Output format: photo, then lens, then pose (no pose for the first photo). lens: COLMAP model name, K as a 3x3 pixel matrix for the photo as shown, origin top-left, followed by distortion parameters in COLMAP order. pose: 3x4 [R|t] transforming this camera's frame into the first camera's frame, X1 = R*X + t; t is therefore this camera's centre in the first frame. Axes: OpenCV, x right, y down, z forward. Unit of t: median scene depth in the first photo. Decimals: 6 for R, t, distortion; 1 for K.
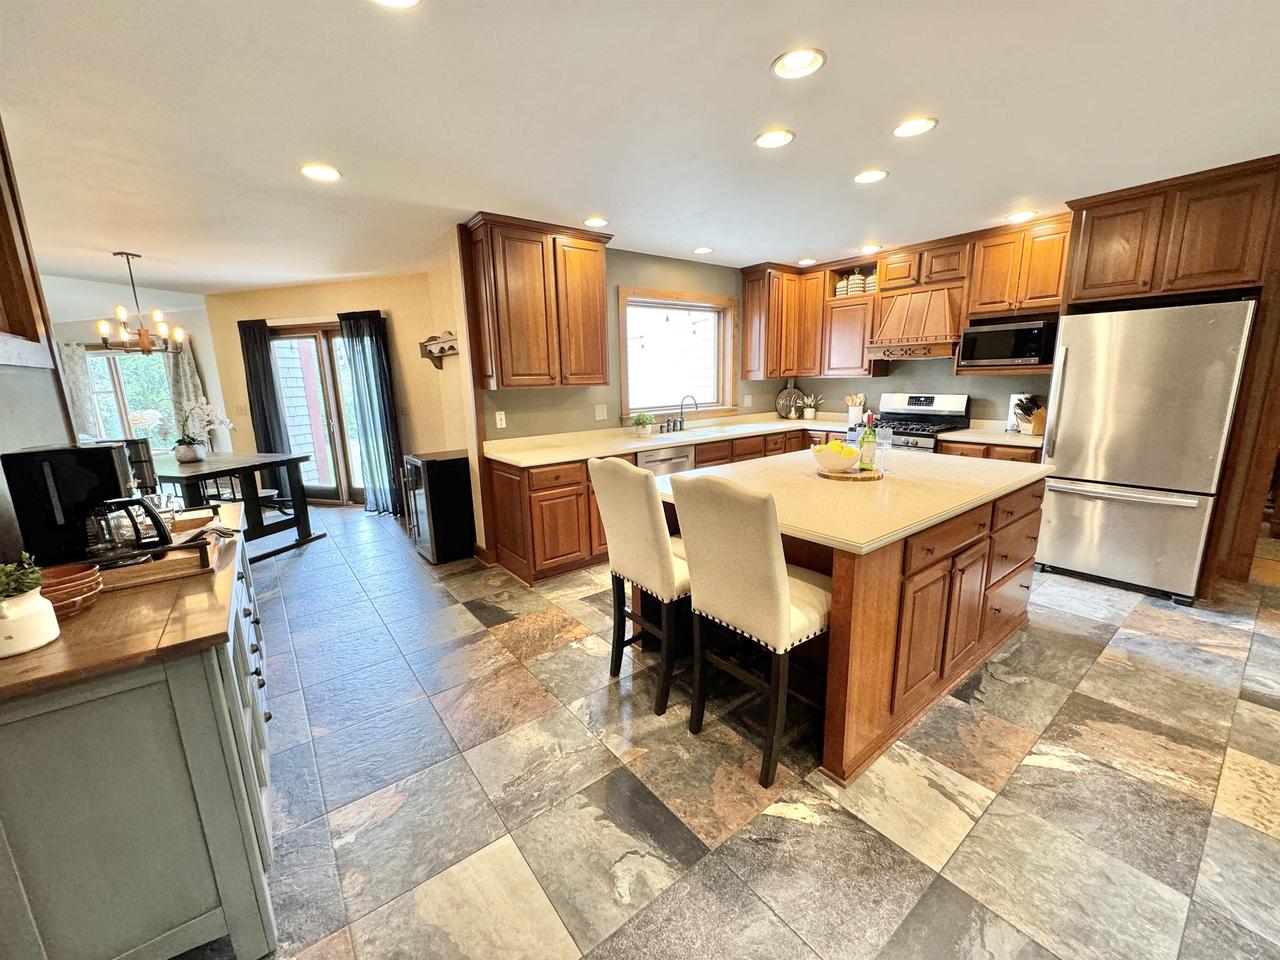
lens RADIAL K [[513.0, 0, 636.6], [0, 513.0, 482.1], [0, 0, 1]] dist [-0.002099, -0.000854]
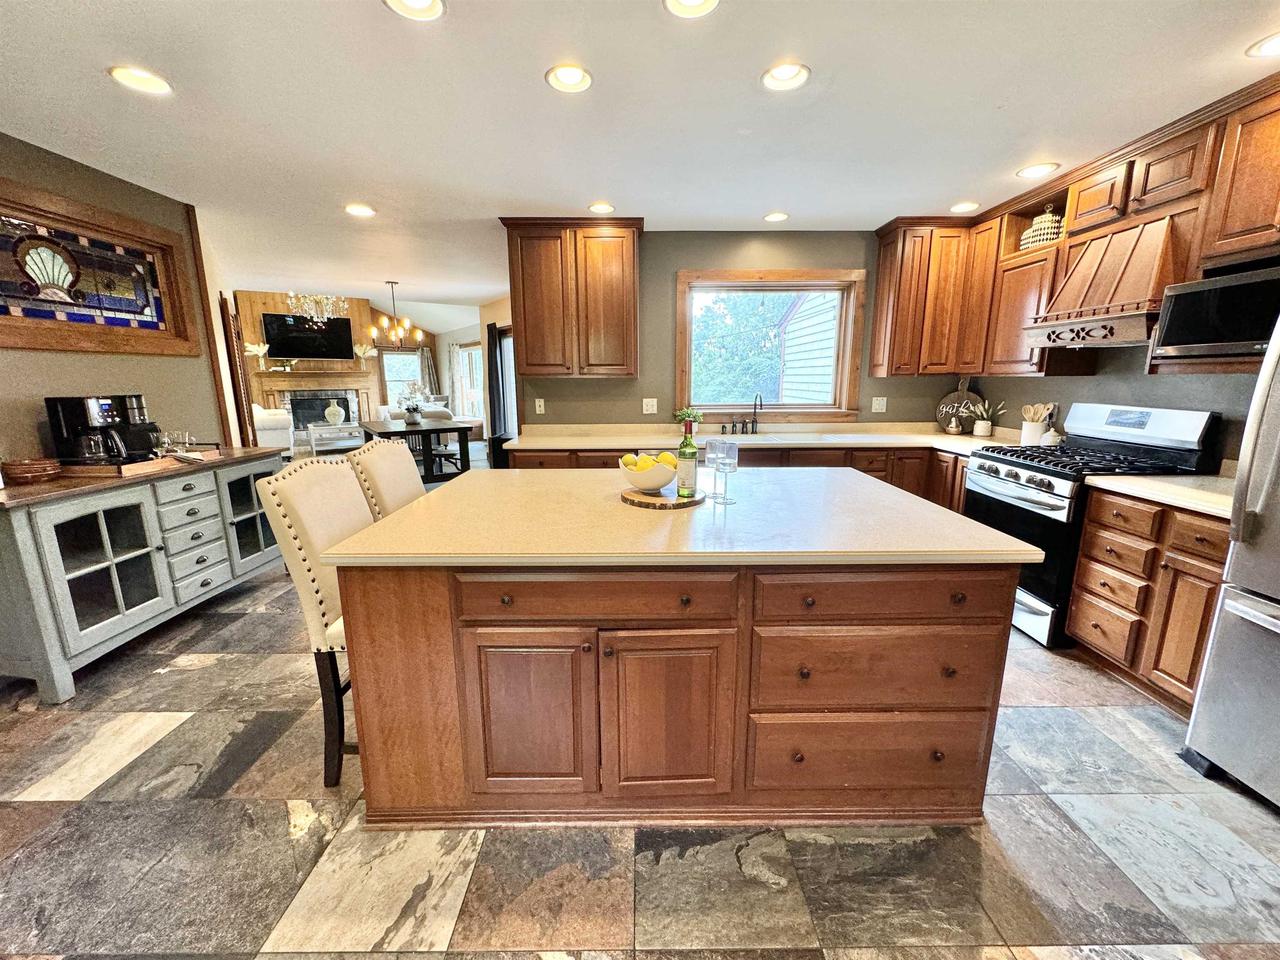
lens RADIAL K [[513.0, 0, 638.4], [0, 513.0, 479.7], [0, 0, 1]] dist [-0.002099, -0.000854]
pose [[0.793864, 0.140855, -0.591557, 0.496549], [-0.139574, 0.989038, 0.048192, -0.042877], [0.591861, 0.044308, 0.804821, 0.223275]]
